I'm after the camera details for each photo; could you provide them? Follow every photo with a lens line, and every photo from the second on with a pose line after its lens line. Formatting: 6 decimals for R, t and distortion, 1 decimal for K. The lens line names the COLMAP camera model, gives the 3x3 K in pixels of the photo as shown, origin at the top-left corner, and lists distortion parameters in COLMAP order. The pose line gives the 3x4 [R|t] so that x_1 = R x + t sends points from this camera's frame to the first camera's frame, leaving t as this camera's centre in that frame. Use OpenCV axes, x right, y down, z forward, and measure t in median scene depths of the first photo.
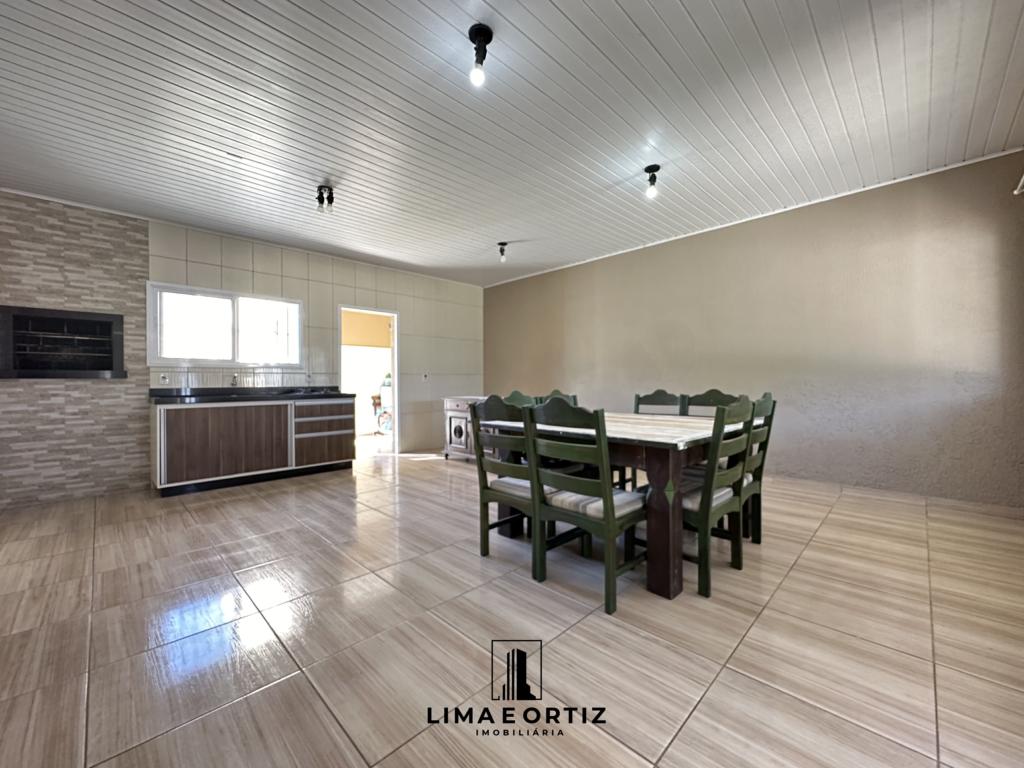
lens RADIAL K [[411.7, 0, 512.7], [0, 411.7, 382.6], [0, 0, 1]] dist [-0.002435, 0.000137]
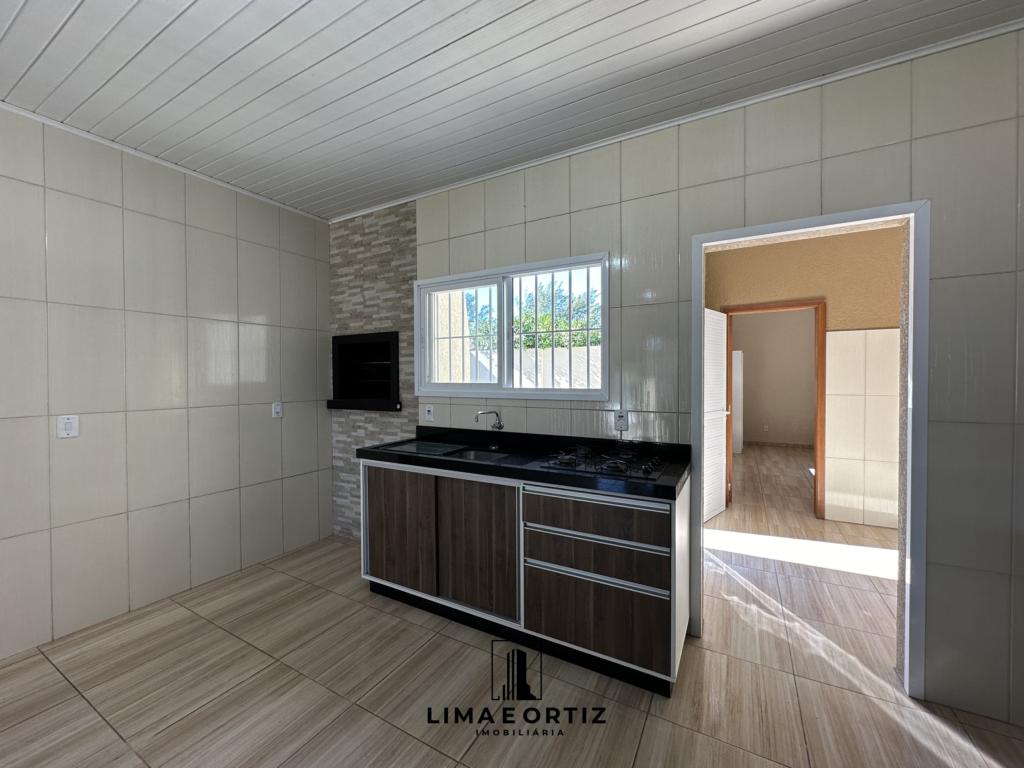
lens RADIAL K [[408.8, 0, 512.8], [0, 408.8, 382.6], [0, 0, 1]] dist [-0.001622, -0.000030]
pose [[0.268937, 0.020540, -0.962939, -0.130972], [0.000703, 0.999768, 0.021522, -0.085063], [0.963158, -0.006465, 0.268860, 1.030690]]
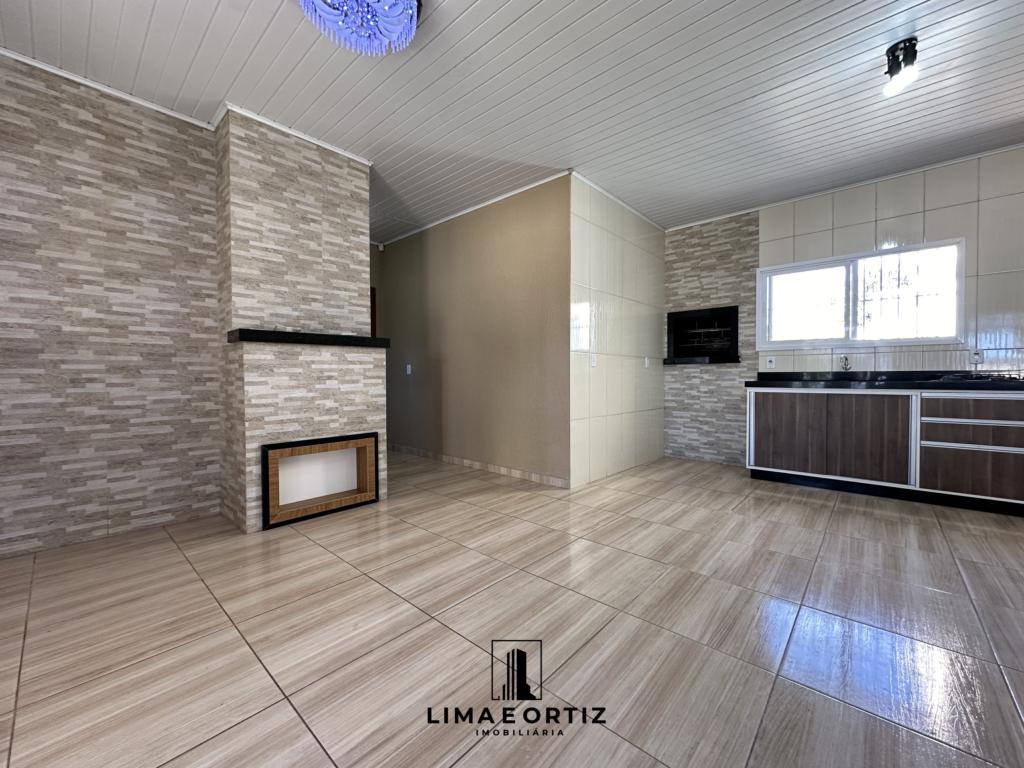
lens RADIAL K [[408.8, 0, 512.8], [0, 408.8, 382.6], [0, 0, 1]] dist [-0.001622, -0.000030]
pose [[0.053829, 0.022719, -0.998292, 0.123871], [0.000732, 0.999740, 0.022791, 0.017332], [0.998550, -0.001958, 0.053798, 0.345820]]
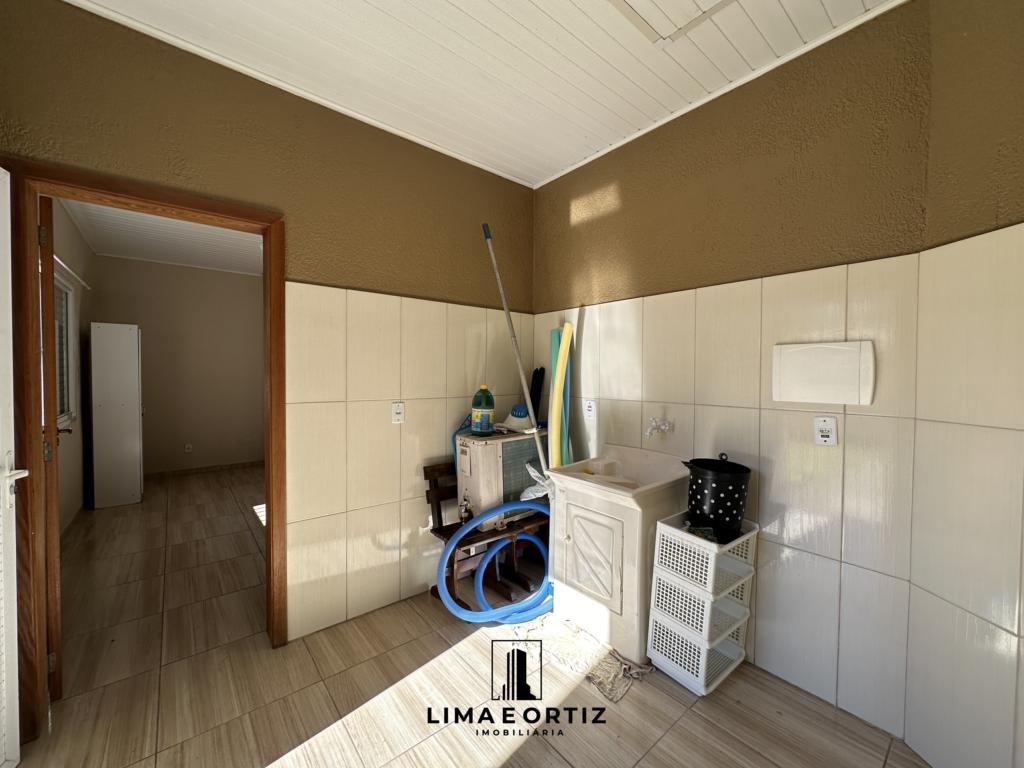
lens RADIAL K [[408.8, 0, 512.8], [0, 408.8, 382.6], [0, 0, 1]] dist [-0.001622, -0.000030]
pose [[0.995420, 0.016705, -0.094129, -0.550090], [-0.014653, 0.999641, 0.022450, -0.075663], [0.094470, -0.020967, 0.995307, 1.546831]]
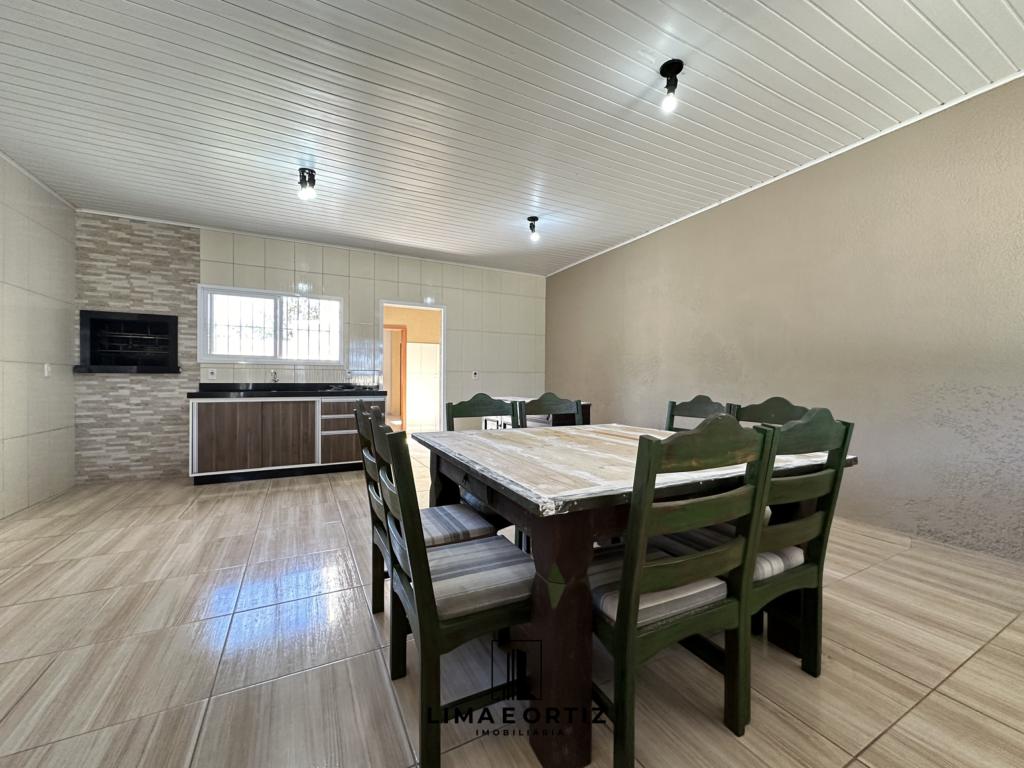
lens RADIAL K [[408.8, 0, 512.8], [0, 408.8, 382.6], [0, 0, 1]] dist [-0.001622, -0.000030]
pose [[0.953794, 0.013787, -0.300144, 0.246311], [-0.012512, 0.999903, 0.006170, -0.004350], [0.300200, -0.002129, 0.953874, 0.232383]]
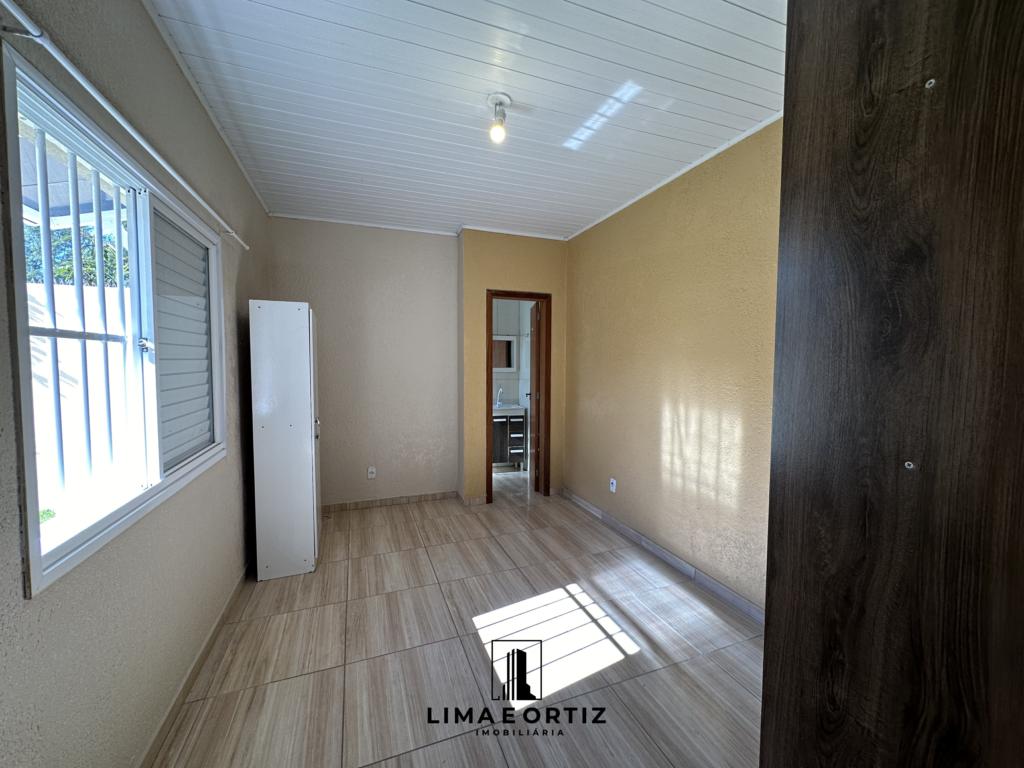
lens RADIAL K [[408.8, 0, 512.8], [0, 408.8, 382.6], [0, 0, 1]] dist [-0.001622, -0.000030]
pose [[0.913749, 0.038466, -0.404454, -1.006789], [-0.017355, 0.998295, 0.055736, -0.097518], [0.405908, -0.043909, 0.912859, 1.998790]]
